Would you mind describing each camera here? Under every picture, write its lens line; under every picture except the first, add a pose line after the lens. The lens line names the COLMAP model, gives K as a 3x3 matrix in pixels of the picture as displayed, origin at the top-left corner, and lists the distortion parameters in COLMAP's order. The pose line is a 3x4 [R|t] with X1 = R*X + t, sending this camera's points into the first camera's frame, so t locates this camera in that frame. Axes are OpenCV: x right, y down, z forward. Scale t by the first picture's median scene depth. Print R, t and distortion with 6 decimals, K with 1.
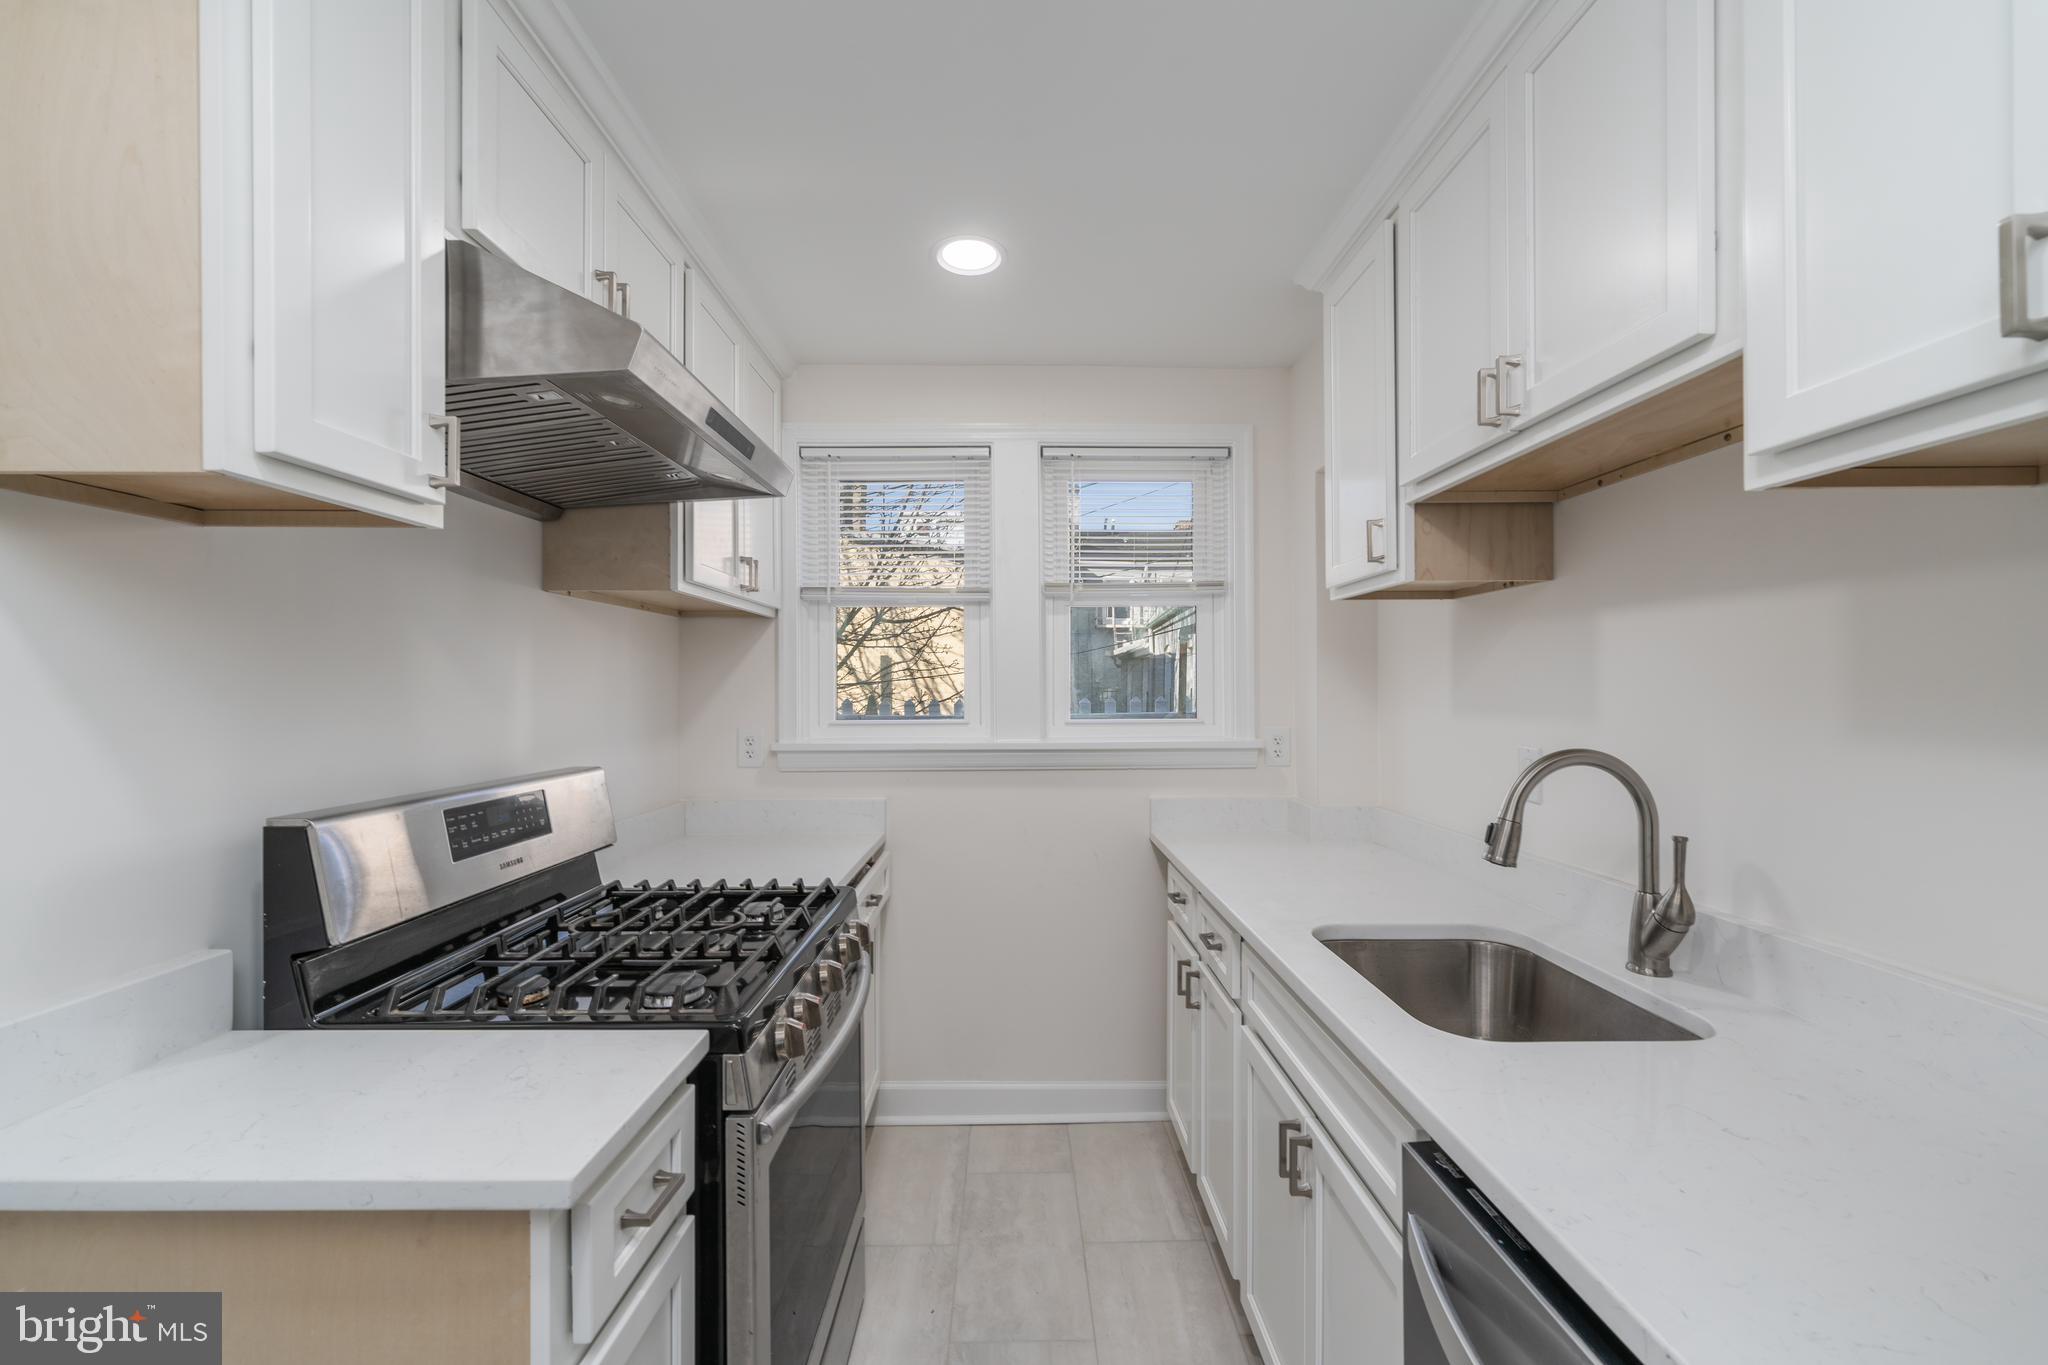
lens RADIAL K [[834.5, 0, 1029.7], [0, 834.5, 709.1], [0, 0, 1]] dist [-0.001868, -0.000125]
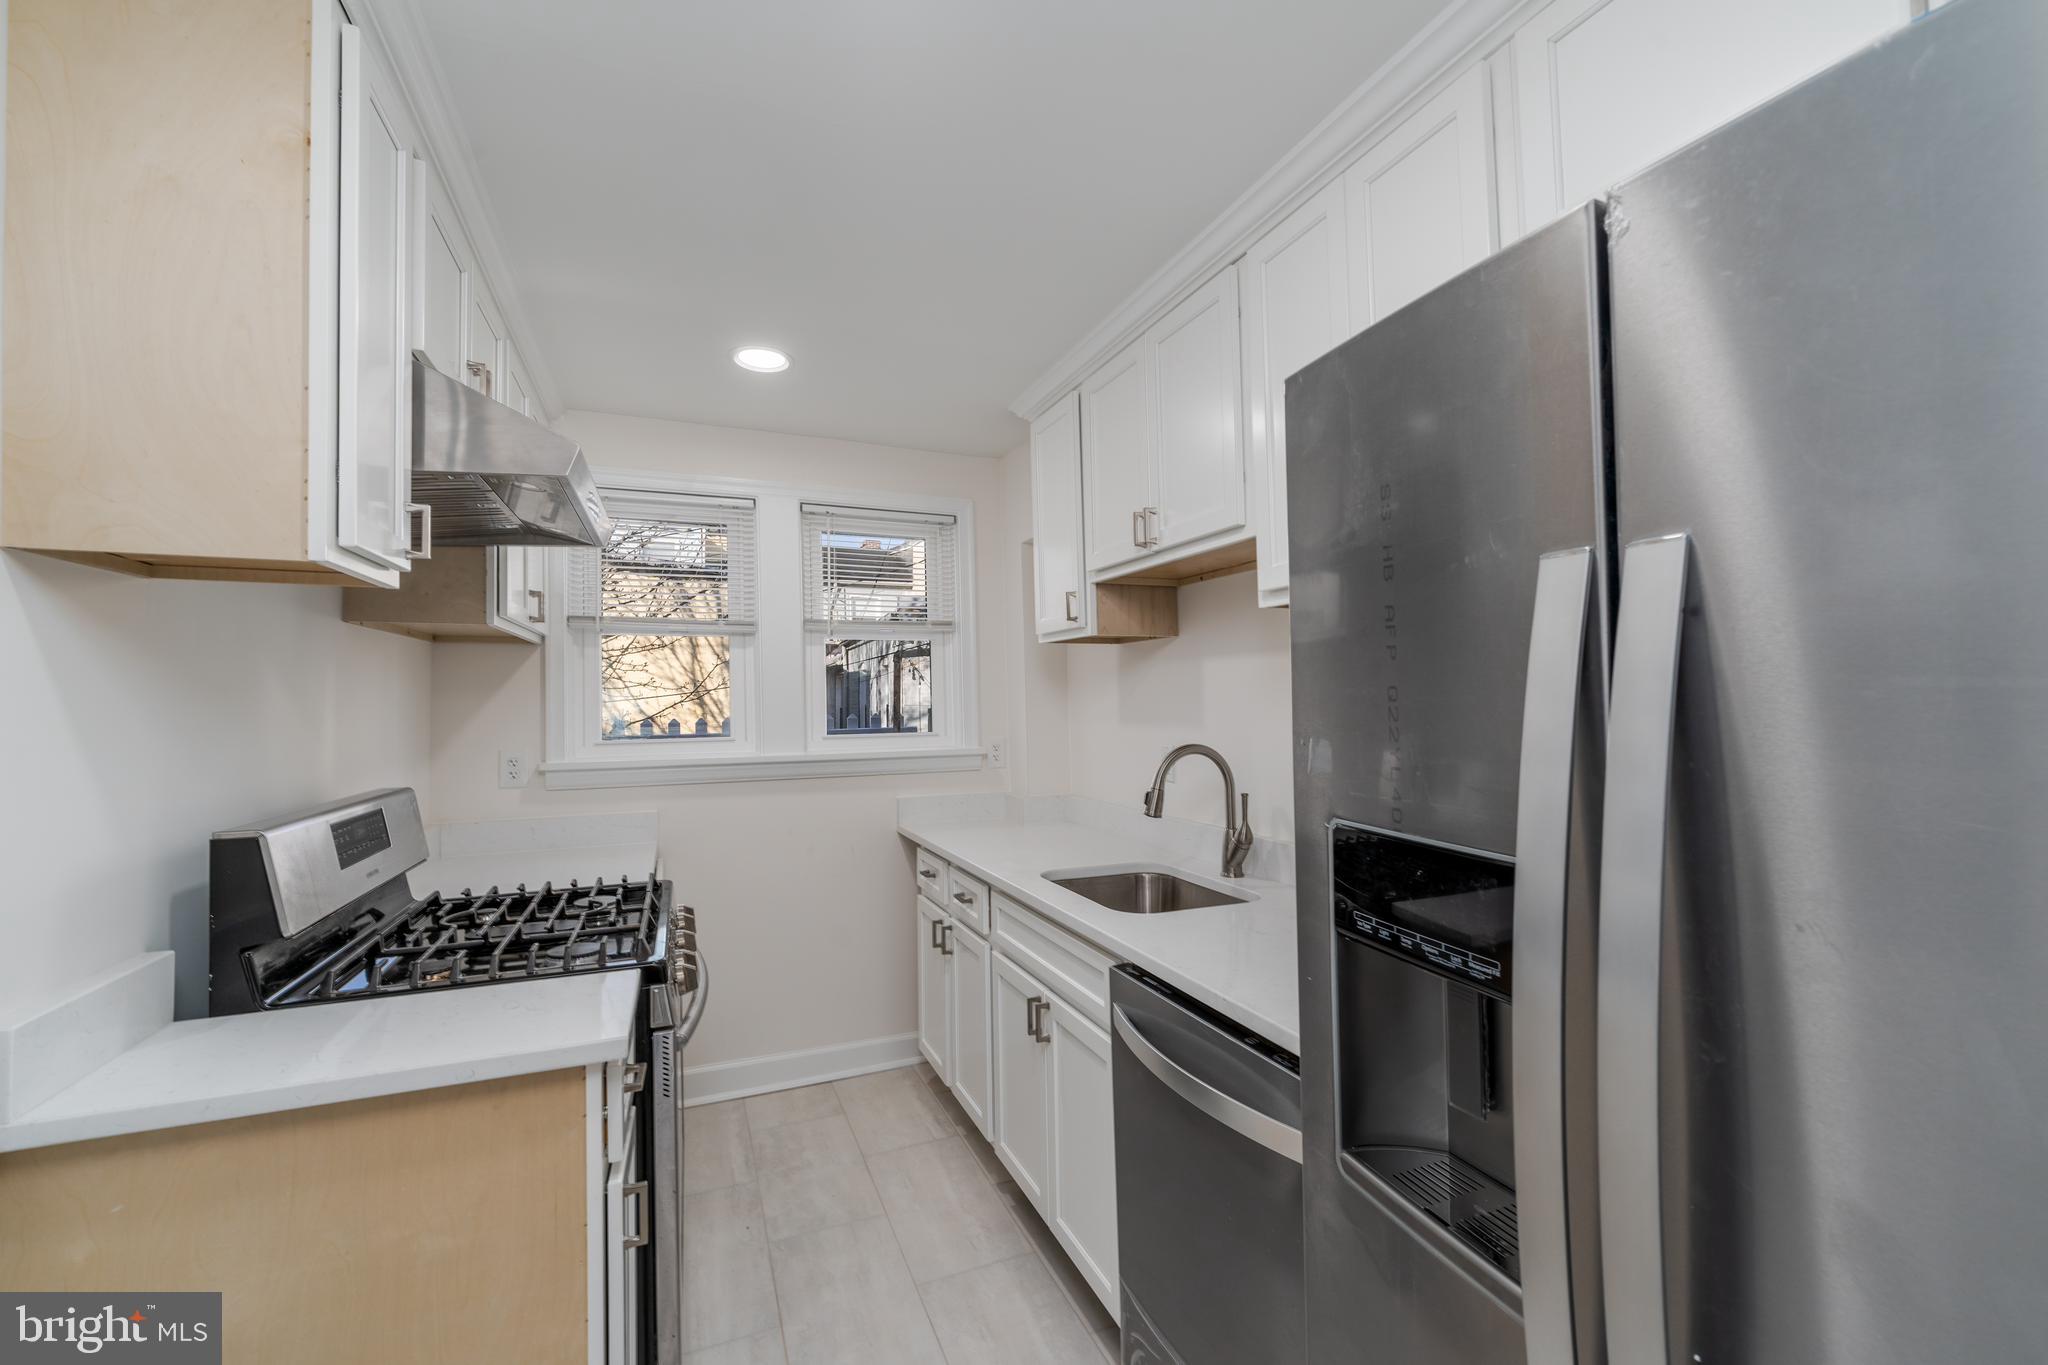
lens RADIAL K [[834.5, 0, 1021.3], [0, 834.5, 688.0], [0, 0, 1]] dist [-0.001868, -0.000125]
pose [[0.934530, -0.001798, 0.355879, -0.183756], [0.017368, 0.999026, -0.040560, -0.001558], [-0.355460, 0.044086, 0.933651, -0.317164]]
